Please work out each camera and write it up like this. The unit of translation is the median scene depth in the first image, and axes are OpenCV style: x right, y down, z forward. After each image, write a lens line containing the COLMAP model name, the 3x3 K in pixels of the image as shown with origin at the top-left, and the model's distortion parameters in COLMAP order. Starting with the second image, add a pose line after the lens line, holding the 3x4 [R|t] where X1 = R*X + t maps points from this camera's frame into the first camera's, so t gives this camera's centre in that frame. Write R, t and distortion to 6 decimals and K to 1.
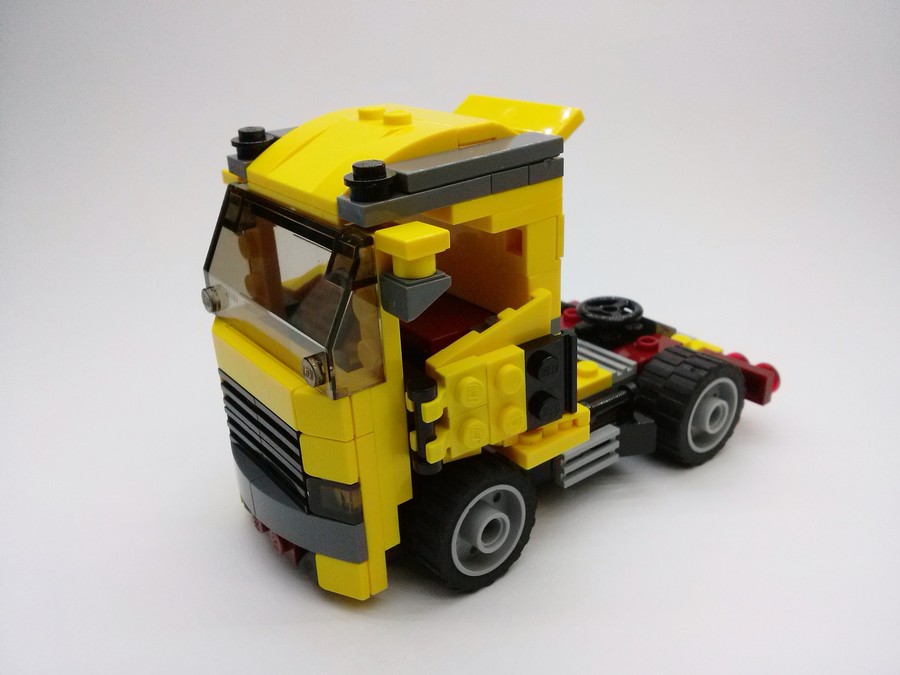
lens RADIAL K [[814.4, 0, 451.3], [0, 814.4, 355.8], [0, 0, 1]] dist [0.003373, 0.000128]
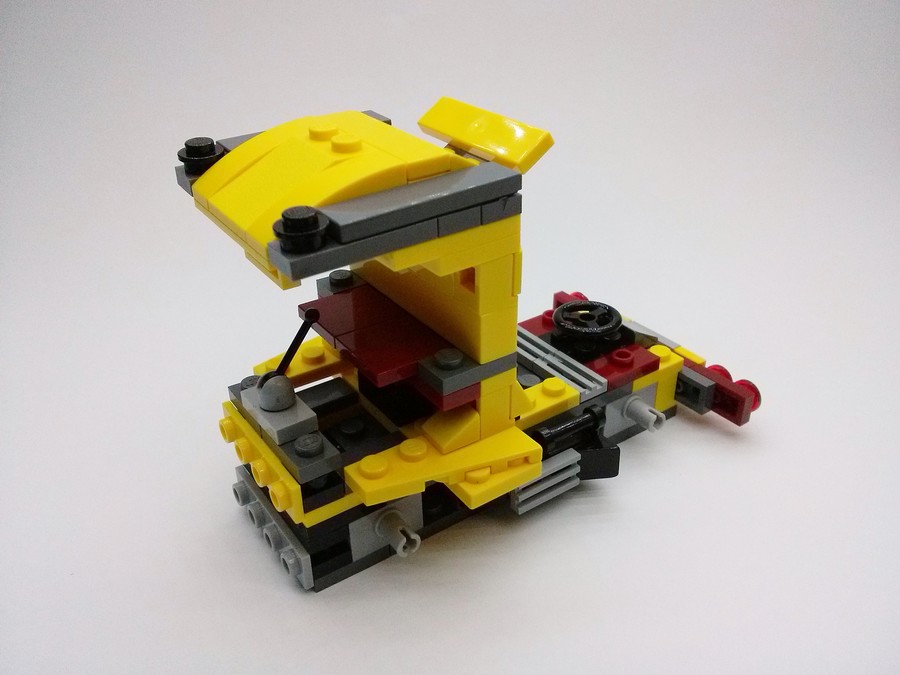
lens RADIAL K [[818.7, 0, 450.0], [0, 818.7, 337.5], [0, 0, 1]] dist [0.001259, -0.002736]
pose [[0.998251, 0.048834, -0.033305, 0.091870], [-0.045651, 0.994857, 0.090420, -0.155773], [0.037549, -0.088741, 0.995347, 0.045329]]
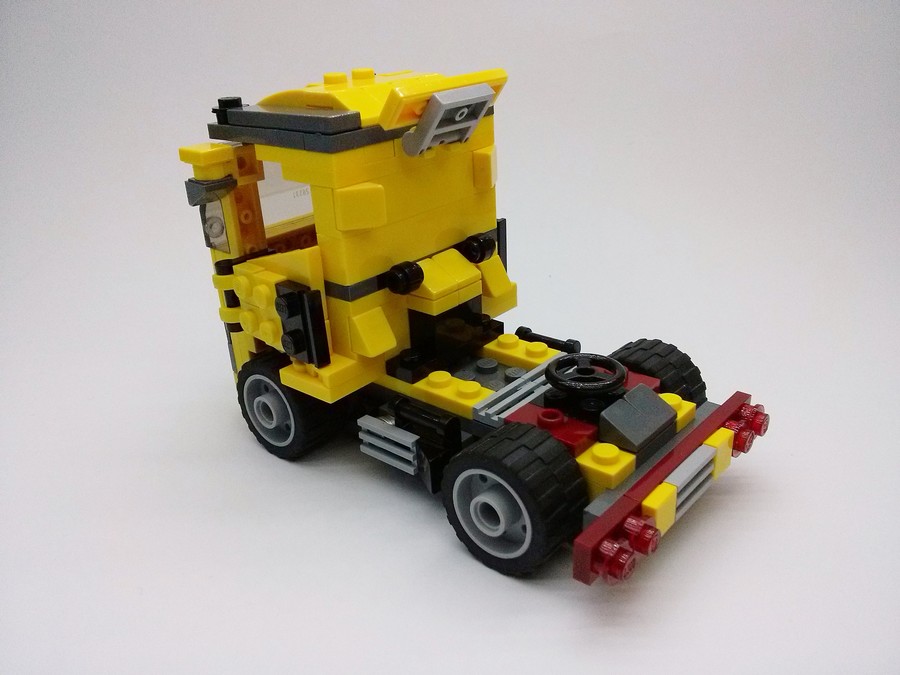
lens RADIAL K [[850.9, 0, 450.0], [0, 850.9, 337.5], [0, 0, 1]] dist [0.004051, 0.001098]
pose [[0.195940, 0.421231, -0.885535, 1.246125], [-0.378154, 0.865650, 0.328099, -0.428422], [0.904769, 0.270581, 0.328906, 0.812907]]
